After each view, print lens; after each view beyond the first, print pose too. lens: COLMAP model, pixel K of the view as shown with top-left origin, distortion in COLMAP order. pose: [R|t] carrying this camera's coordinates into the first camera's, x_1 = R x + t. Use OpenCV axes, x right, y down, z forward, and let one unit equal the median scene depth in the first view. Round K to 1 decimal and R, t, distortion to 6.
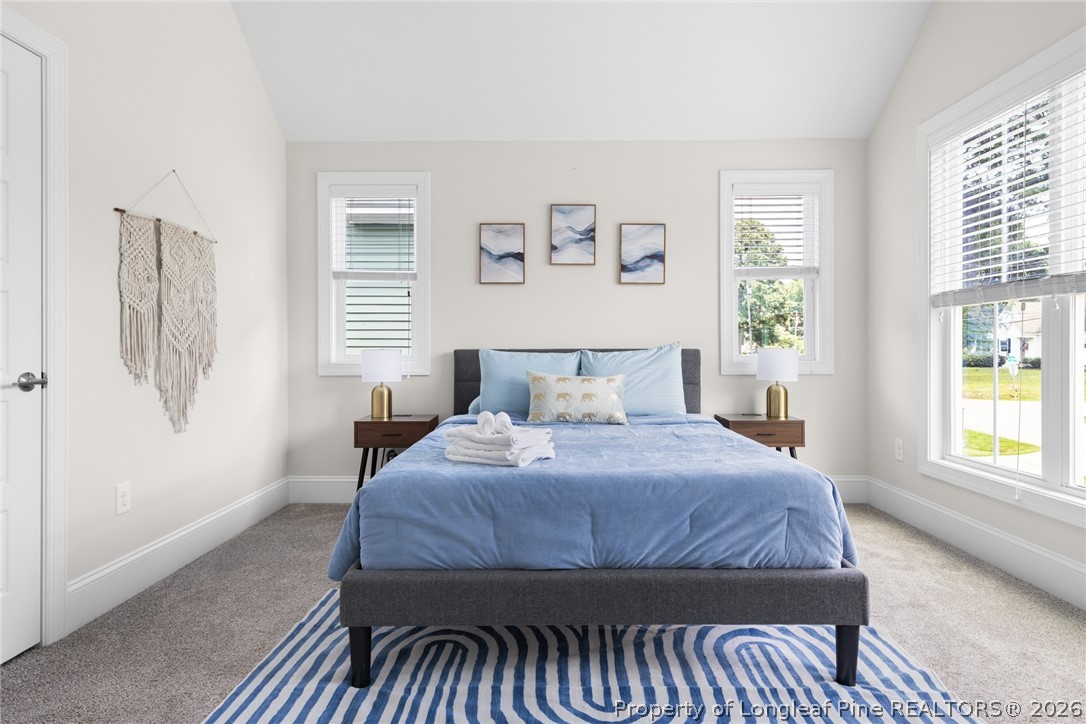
lens RADIAL K [[601.6, 0, 543.7], [0, 601.6, 345.3], [0, 0, 1]] dist [0.001818, -0.000725]
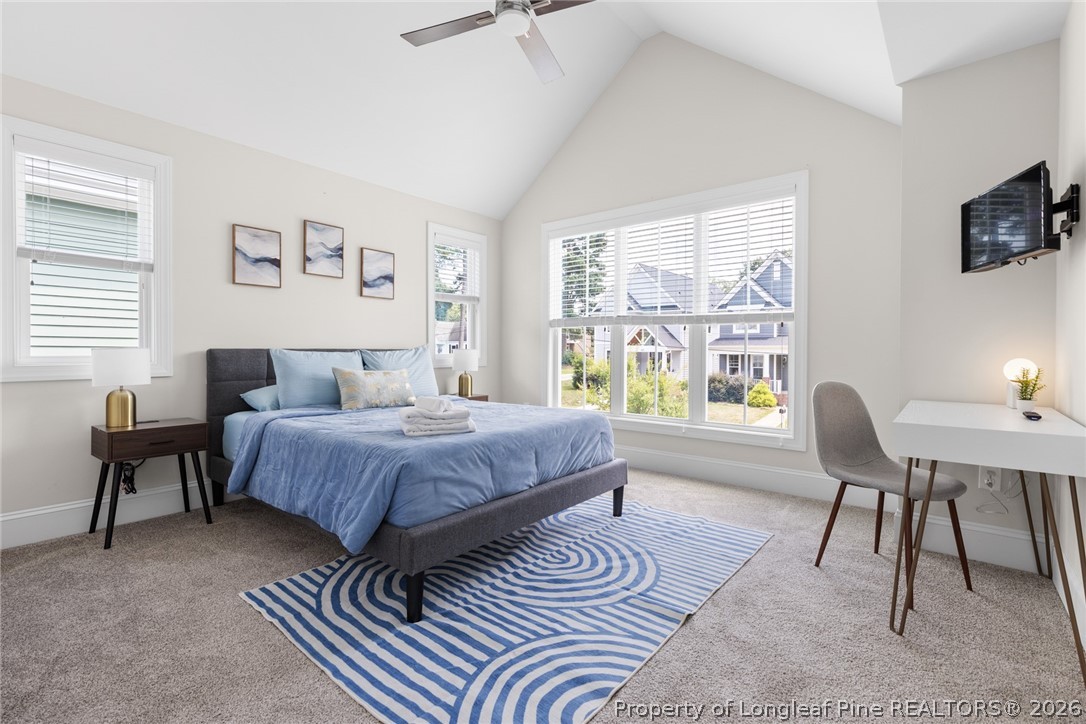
lens RADIAL K [[495.6, 0, 540.9], [0, 495.6, 347.5], [0, 0, 1]] dist [0.000233, -0.000420]
pose [[0.625768, 0.008335, 0.779965, -0.449447], [-0.007890, 0.999959, -0.004356, 0.004344], [-0.779970, -0.003428, 0.625808, 0.080717]]
